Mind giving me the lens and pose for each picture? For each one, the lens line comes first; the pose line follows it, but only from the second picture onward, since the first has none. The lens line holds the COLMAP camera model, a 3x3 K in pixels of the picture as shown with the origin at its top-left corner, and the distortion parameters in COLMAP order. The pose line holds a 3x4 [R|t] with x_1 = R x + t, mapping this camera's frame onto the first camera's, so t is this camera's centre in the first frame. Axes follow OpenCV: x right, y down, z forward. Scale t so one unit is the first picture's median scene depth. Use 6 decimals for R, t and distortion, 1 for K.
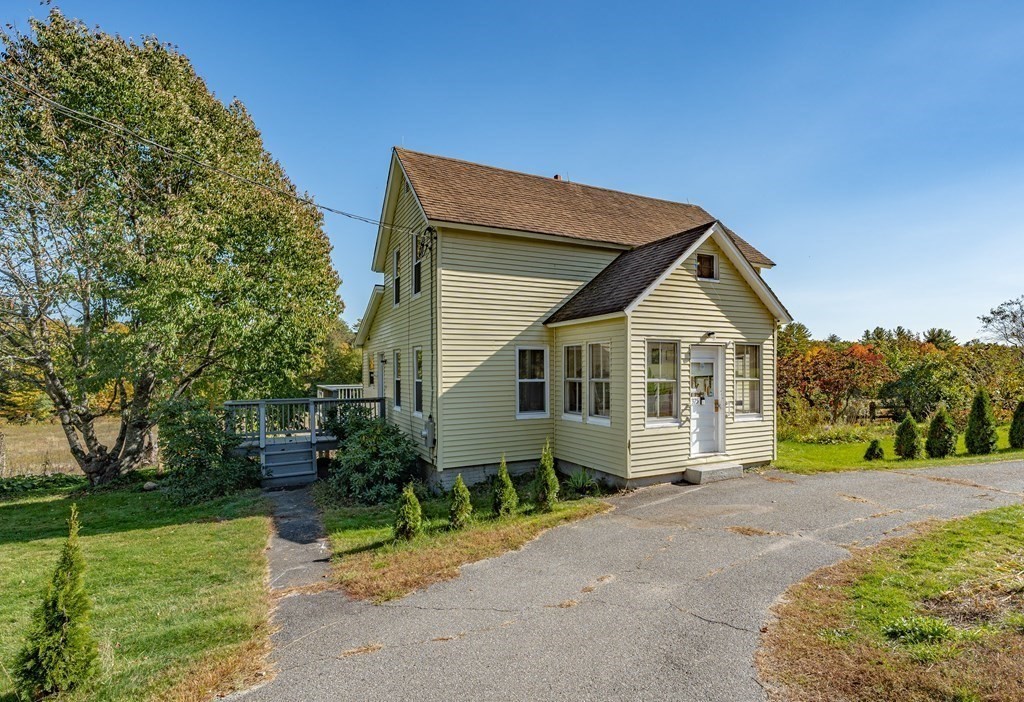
lens RADIAL K [[535.8, 0, 562.1], [0, 535.8, 374.5], [0, 0, 1]] dist [-0.001545, -0.001171]
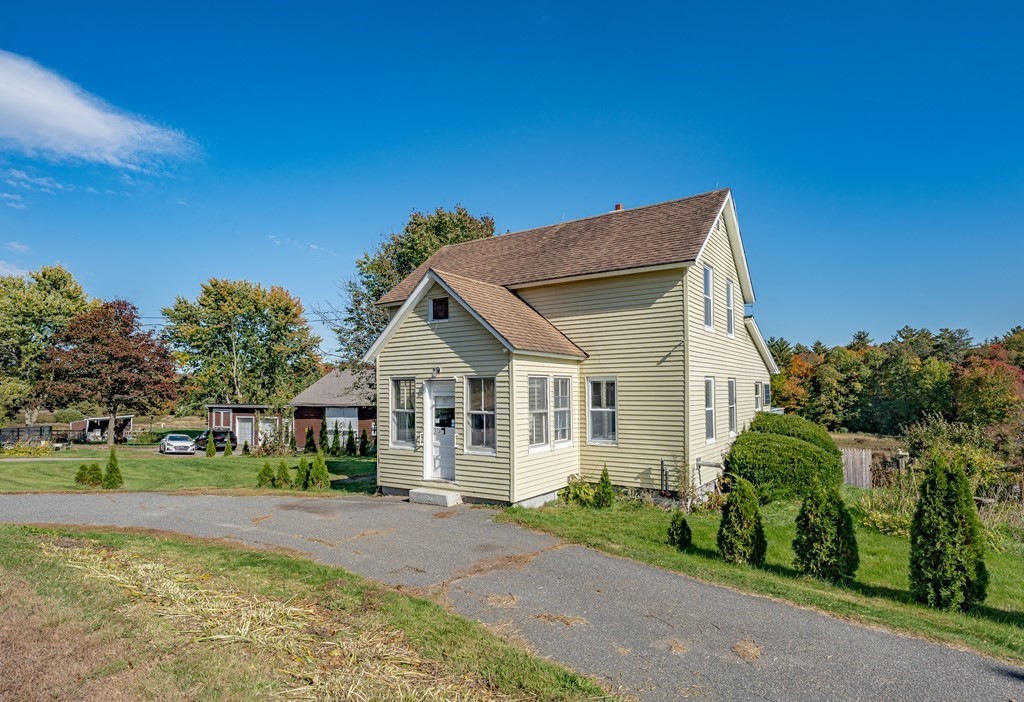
lens RADIAL K [[535.8, 0, 547.7], [0, 535.8, 383.5], [0, 0, 1]] dist [-0.001545, -0.001171]
pose [[0.471250, -0.014880, -0.881874, 1.309620], [-0.001351, 0.999844, -0.017593, -0.028216], [0.881999, 0.009482, 0.471157, 0.661861]]
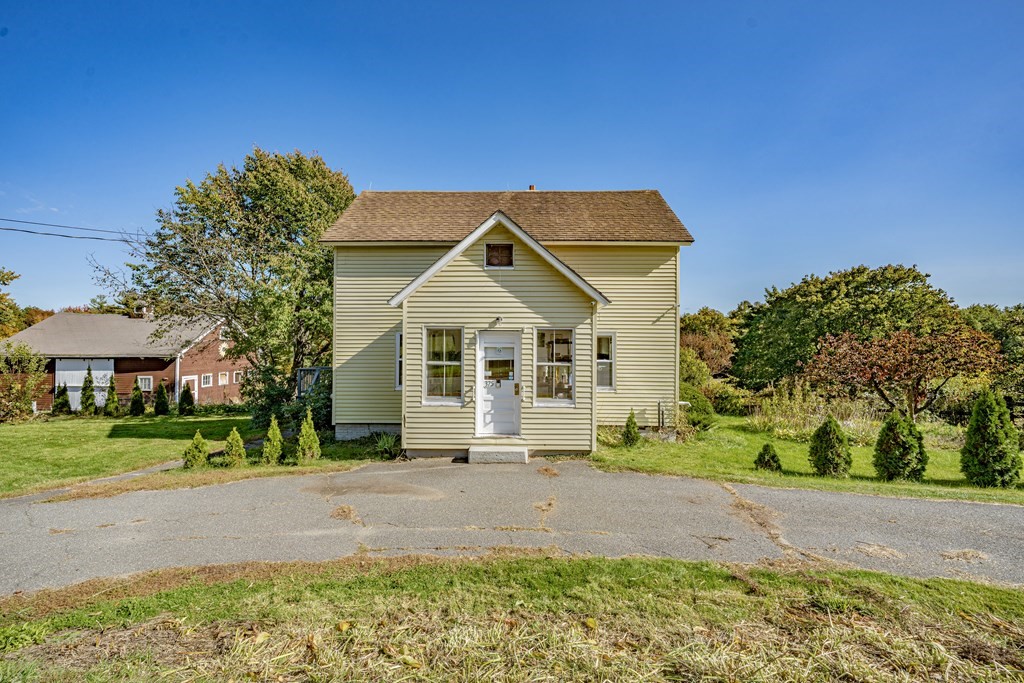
lens RADIAL K [[420.6, 0, 515.3], [0, 420.6, 340.0], [0, 0, 1]] dist [-0.001173, -0.000679]
pose [[0.859666, 0.002103, -0.510852, 0.697645], [-0.013886, 0.999718, -0.019252, -0.020313], [0.510668, 0.023644, 0.859453, 0.307910]]
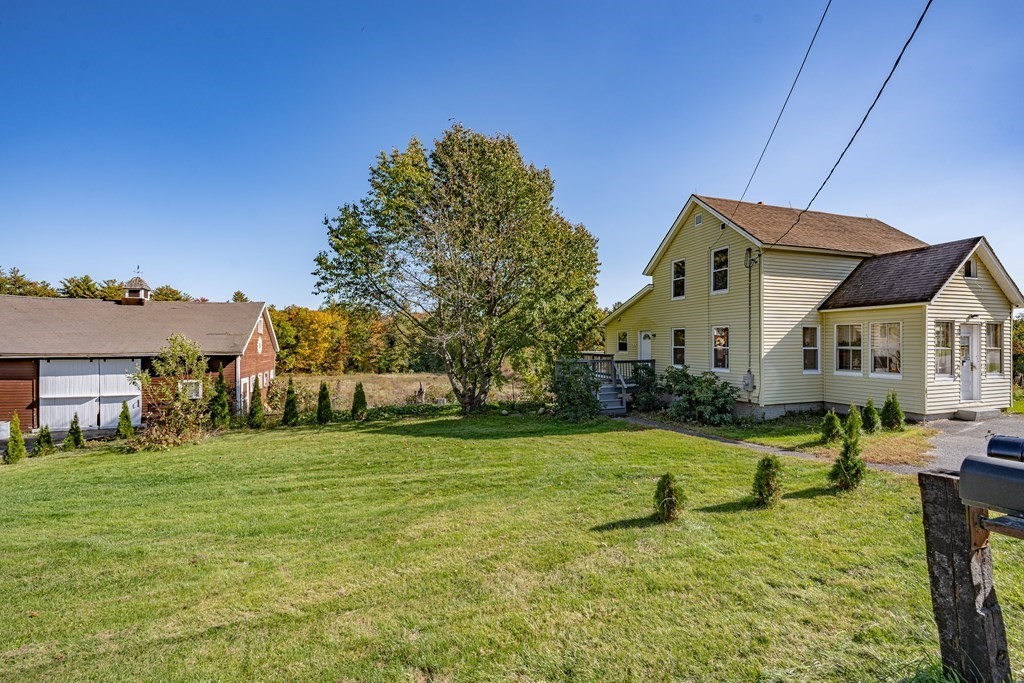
lens RADIAL K [[420.6, 0, 527.7], [0, 420.6, 344.3], [0, 0, 1]] dist [-0.001173, -0.000679]
pose [[0.980782, 0.006028, -0.195012, -0.645431], [-0.007348, 0.999955, -0.006046, 0.014006], [0.194966, 0.007363, 0.980782, -0.312446]]
